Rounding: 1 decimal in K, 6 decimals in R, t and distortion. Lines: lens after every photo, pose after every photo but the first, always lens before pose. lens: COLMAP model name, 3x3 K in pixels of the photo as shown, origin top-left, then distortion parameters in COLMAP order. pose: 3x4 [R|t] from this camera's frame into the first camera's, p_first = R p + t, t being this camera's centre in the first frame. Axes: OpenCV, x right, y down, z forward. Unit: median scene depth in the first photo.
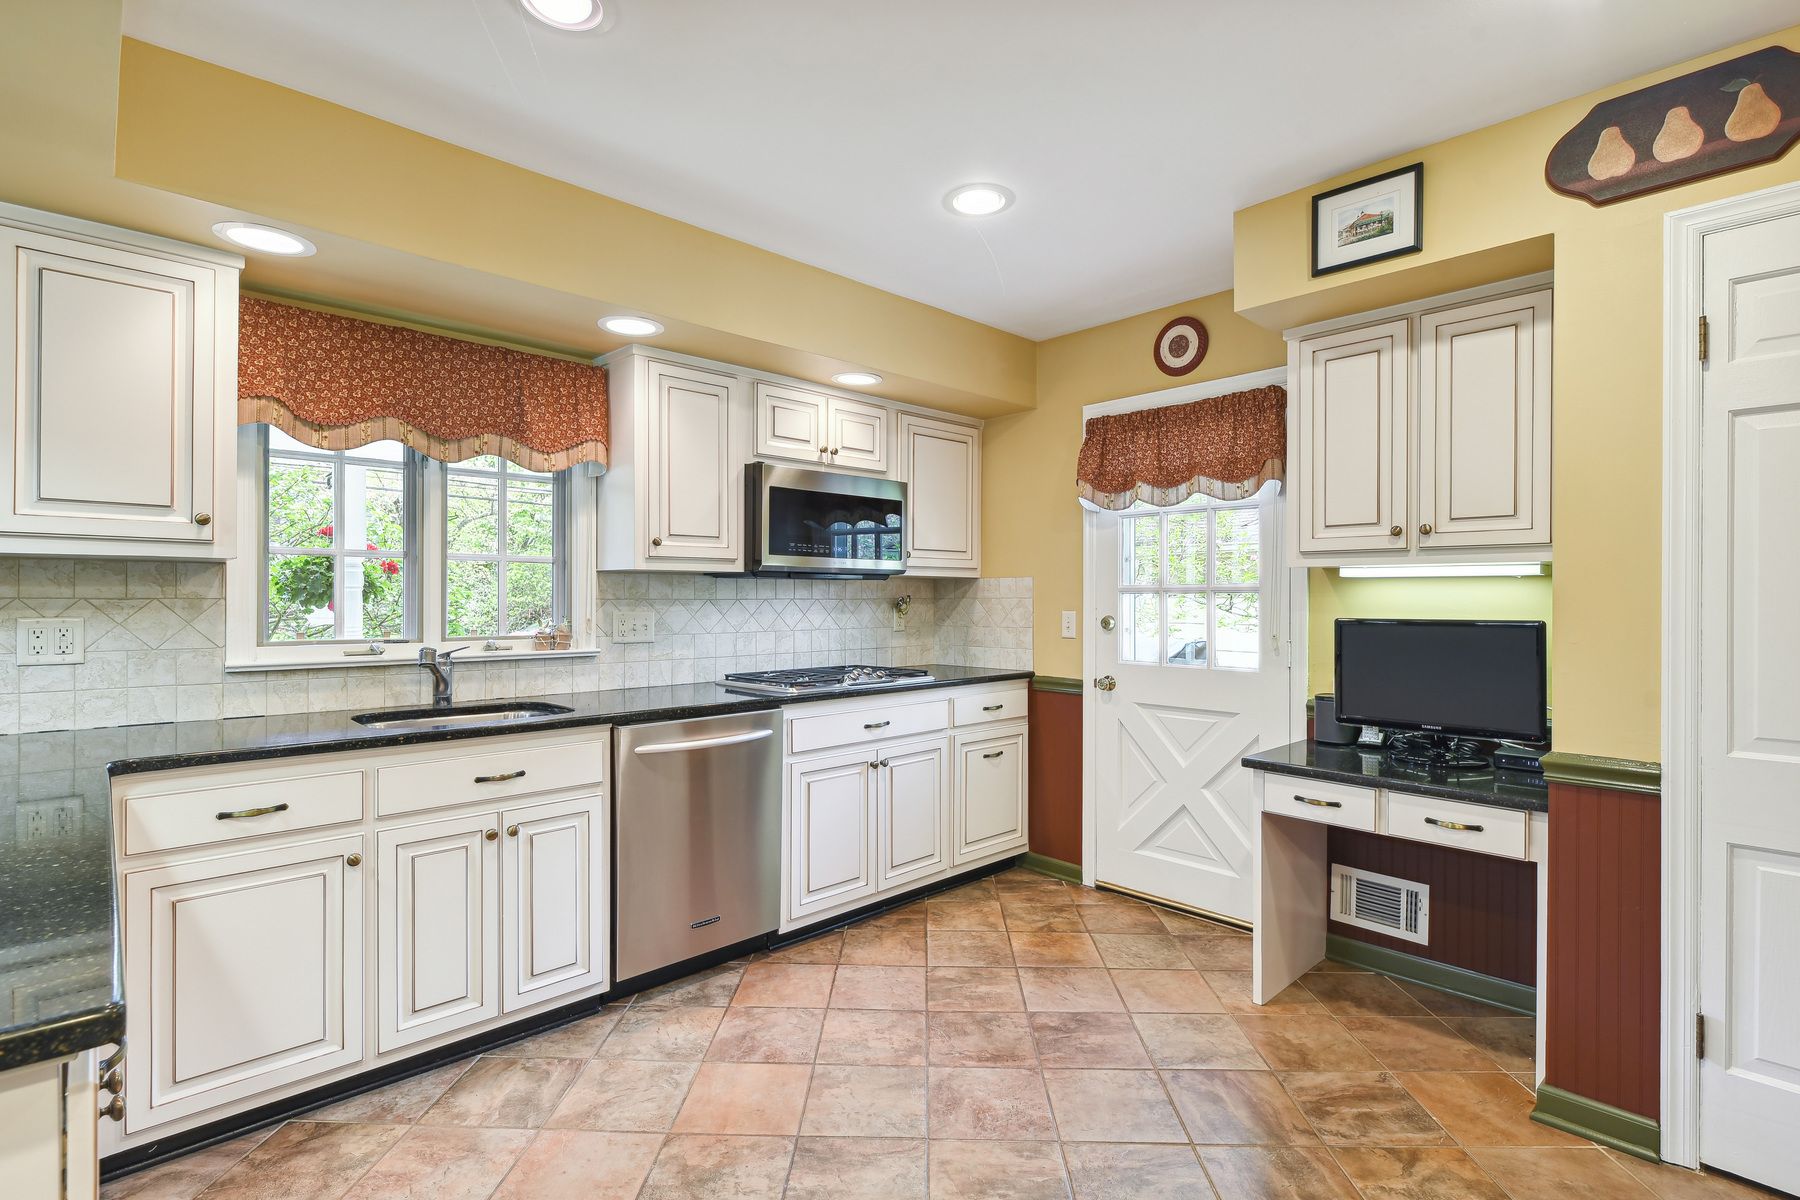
lens RADIAL K [[843.1, 0, 898.6], [0, 843.1, 599.4], [0, 0, 1]] dist [0.001271, -0.002810]
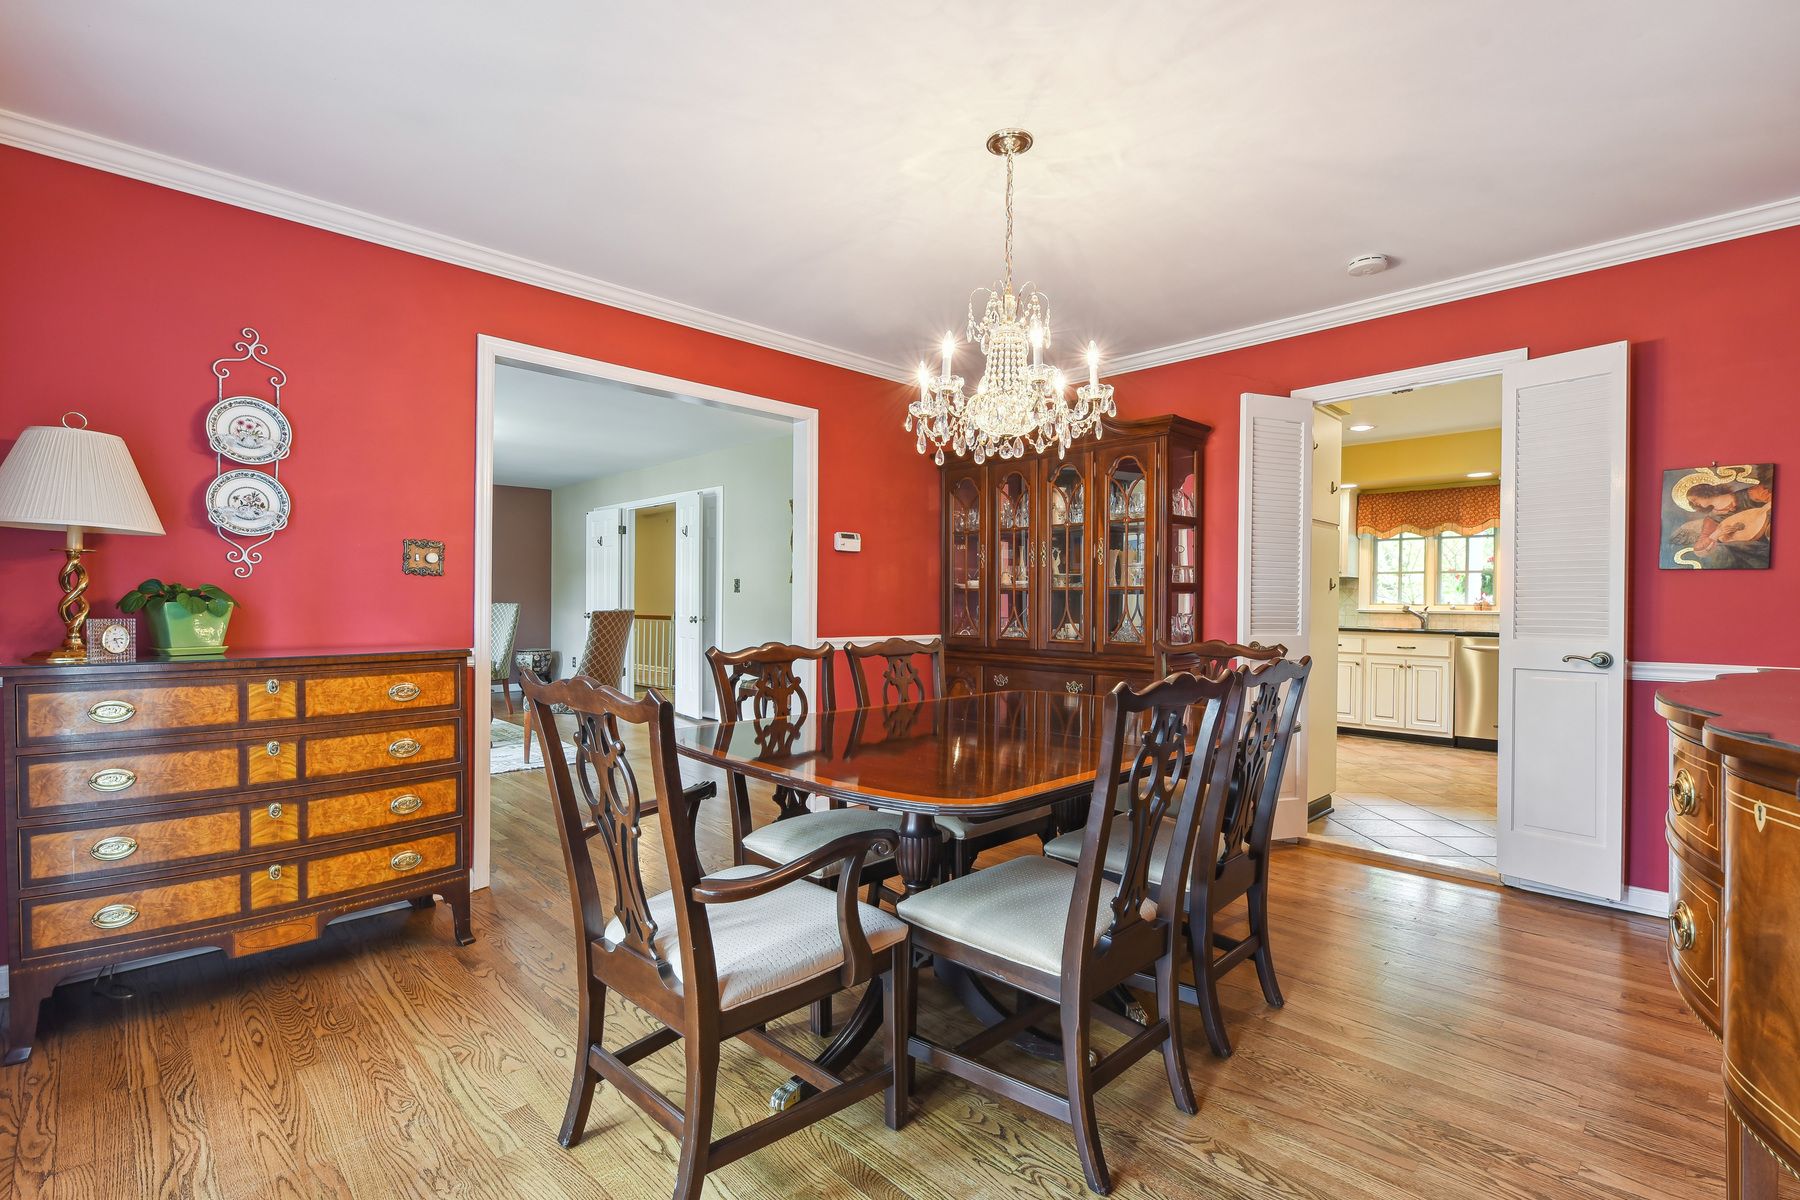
lens RADIAL K [[805.6, 0, 895.0], [0, 805.6, 606.4], [0, 0, 1]] dist [-0.000953, -0.001223]
pose [[0.001195, 0.000682, -0.999999, 1.945179], [-0.008779, 0.999961, 0.000672, 0.066809], [0.999961, 0.008778, 0.001201, -0.657676]]
